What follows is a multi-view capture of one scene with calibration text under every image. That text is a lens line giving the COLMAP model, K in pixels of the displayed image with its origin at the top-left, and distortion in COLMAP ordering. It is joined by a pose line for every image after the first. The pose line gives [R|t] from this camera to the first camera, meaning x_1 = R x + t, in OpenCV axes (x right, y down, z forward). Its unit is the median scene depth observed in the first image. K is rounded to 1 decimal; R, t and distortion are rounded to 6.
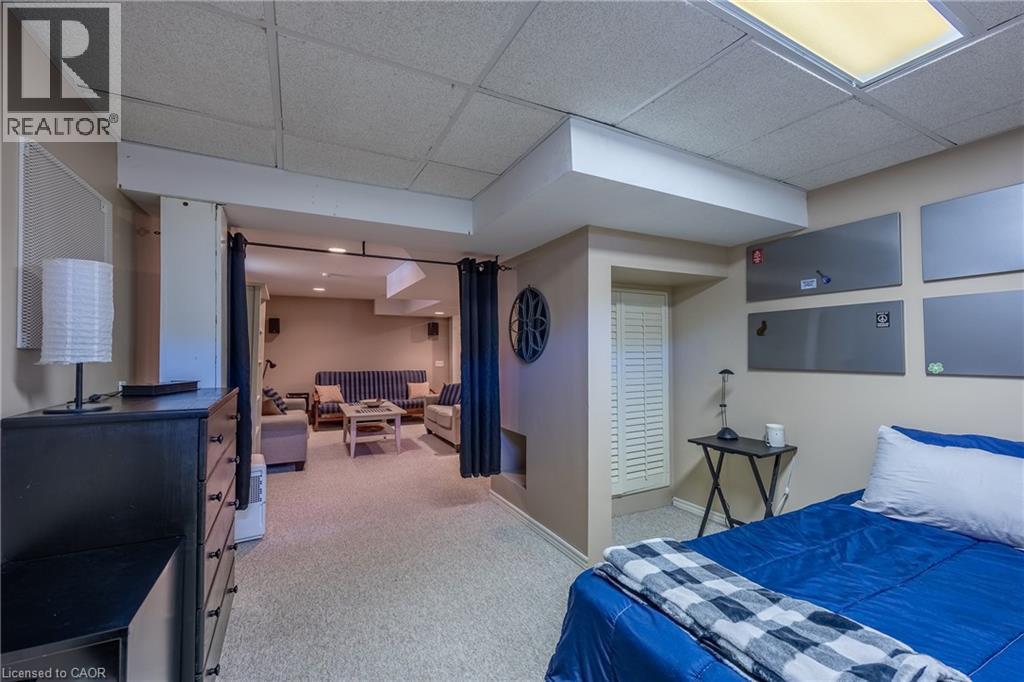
lens RADIAL K [[402.1, 0, 512.0], [0, 402.1, 341.0], [0, 0, 1]] dist [-0.000432, -0.000080]
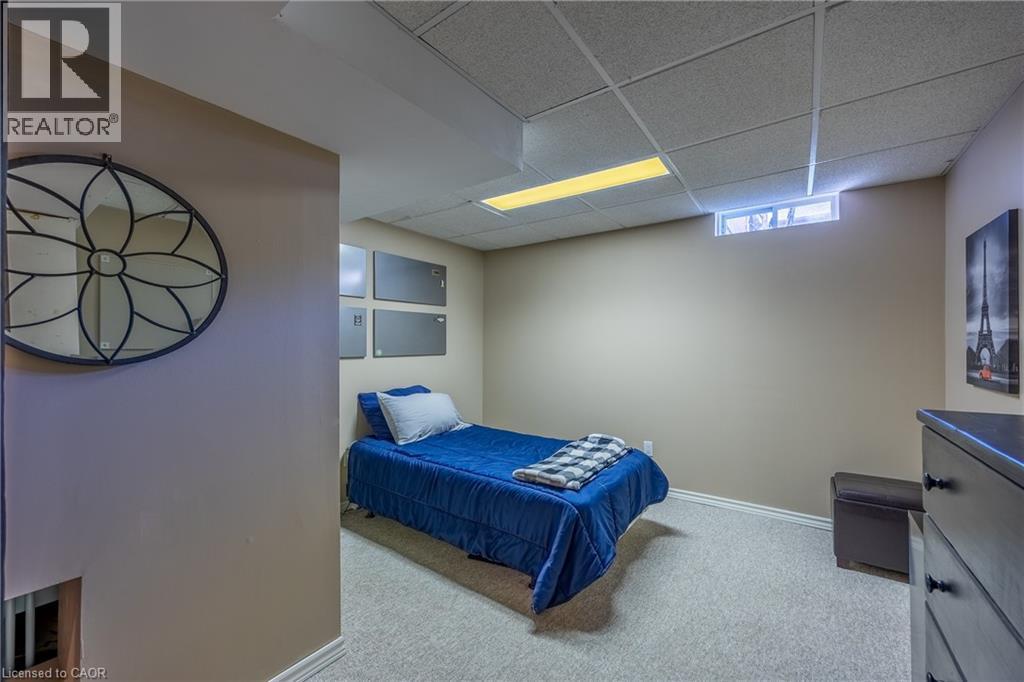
lens RADIAL K [[402.1, 0, 512.0], [0, 402.1, 341.0], [0, 0, 1]] dist [-0.000432, -0.000080]
pose [[-0.454497, 0.006555, 0.890724, -0.653970], [-0.017861, 0.999705, -0.016471, 0.037288], [-0.890569, -0.023395, -0.454245, 1.263843]]
